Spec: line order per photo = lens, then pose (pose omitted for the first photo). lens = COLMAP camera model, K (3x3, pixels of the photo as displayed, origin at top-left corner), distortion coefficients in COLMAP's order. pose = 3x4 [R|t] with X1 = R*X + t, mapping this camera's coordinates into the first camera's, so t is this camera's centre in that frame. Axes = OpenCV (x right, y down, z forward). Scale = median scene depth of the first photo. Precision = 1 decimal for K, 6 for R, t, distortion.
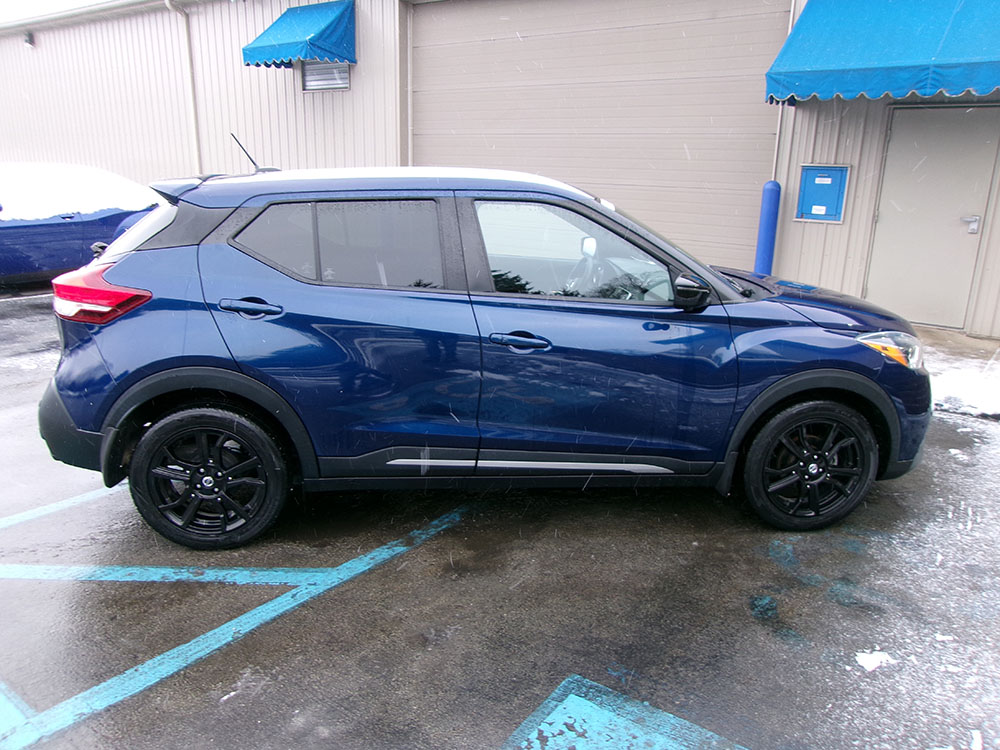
lens RADIAL K [[778.0, 0, 493.8], [0, 778.0, 381.9], [0, 0, 1]] dist [-0.016333, 0.025885]
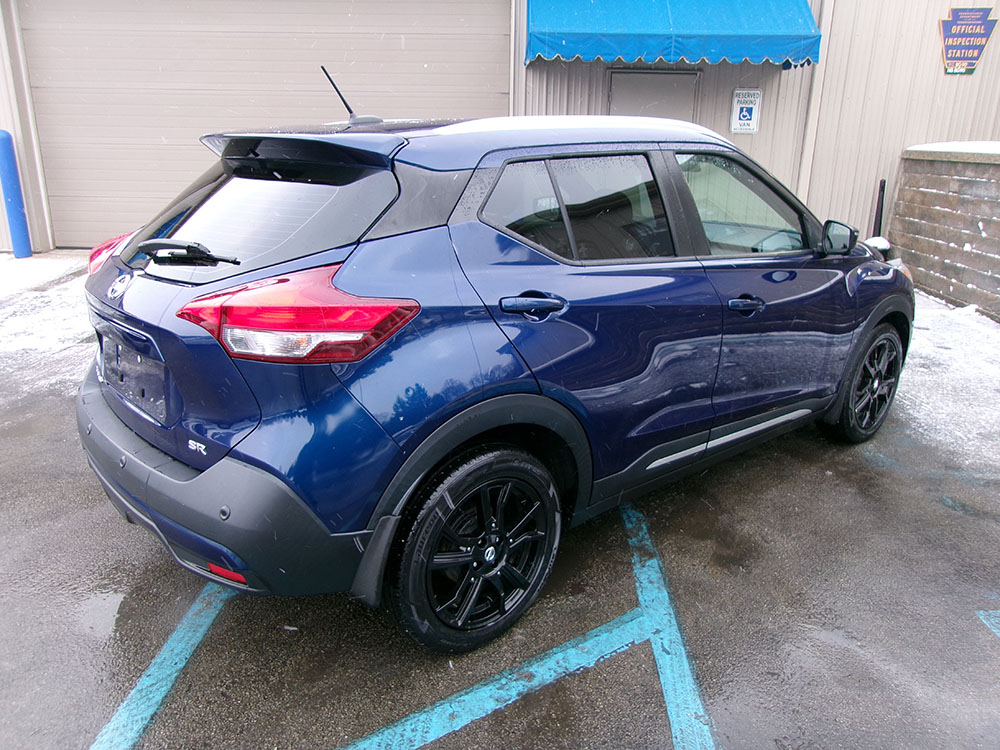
lens RADIAL K [[778.0, 0, 496.8], [0, 778.0, 379.3], [0, 0, 1]] dist [-0.016333, 0.025885]
pose [[0.811808, -0.182036, 0.554826, -0.654645], [0.161367, 0.983101, 0.086442, -0.082079], [-0.561185, 0.019356, 0.827464, 0.352779]]
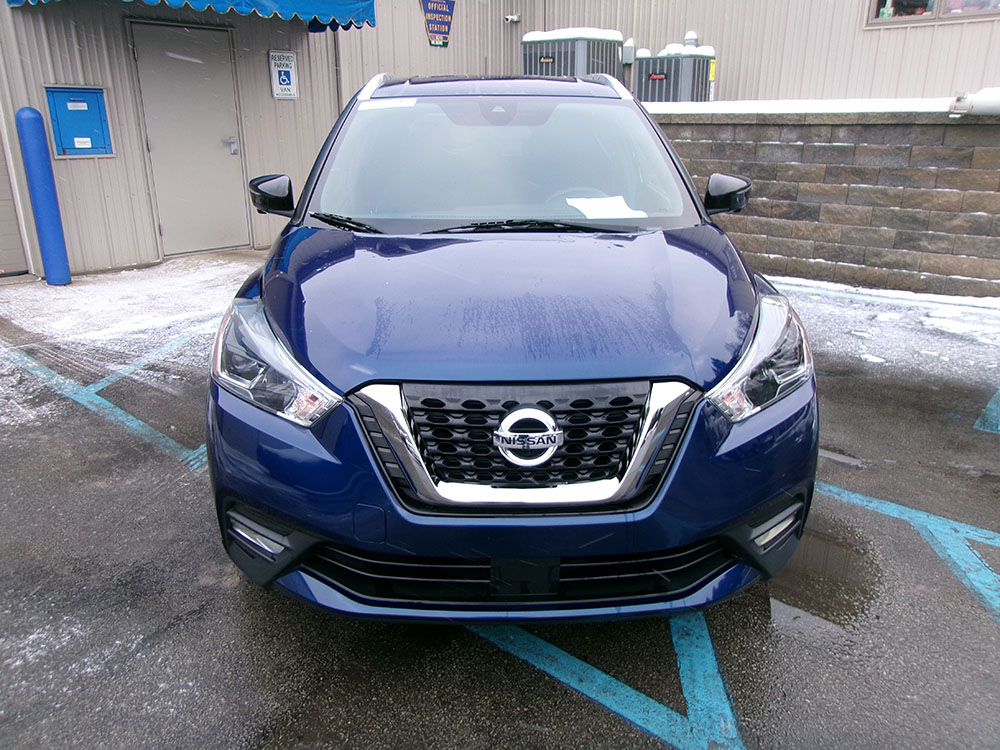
lens RADIAL K [[778.0, 0, 503.6], [0, 778.0, 367.4], [0, 0, 1]] dist [-0.016333, 0.025885]
pose [[0.067977, -0.322479, 0.944133, -0.881946], [0.279260, 0.914645, 0.292300, -0.262853], [-0.957806, 0.243789, 0.152230, 1.112035]]
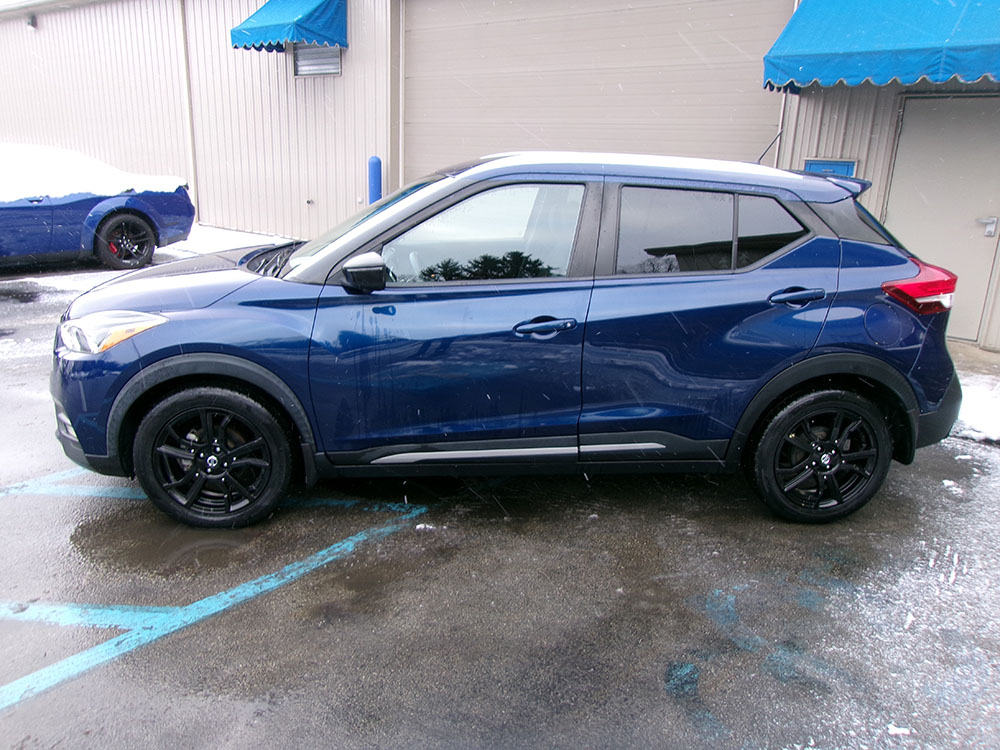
lens RADIAL K [[778.0, 0, 493.0], [0, 778.0, 381.3], [0, 0, 1]] dist [-0.016333, 0.025885]
pose [[0.999153, 0.026841, -0.031193, 0.135213], [-0.026760, 0.999637, 0.003019, -0.017497], [0.031263, -0.002181, 0.999509, 0.142357]]
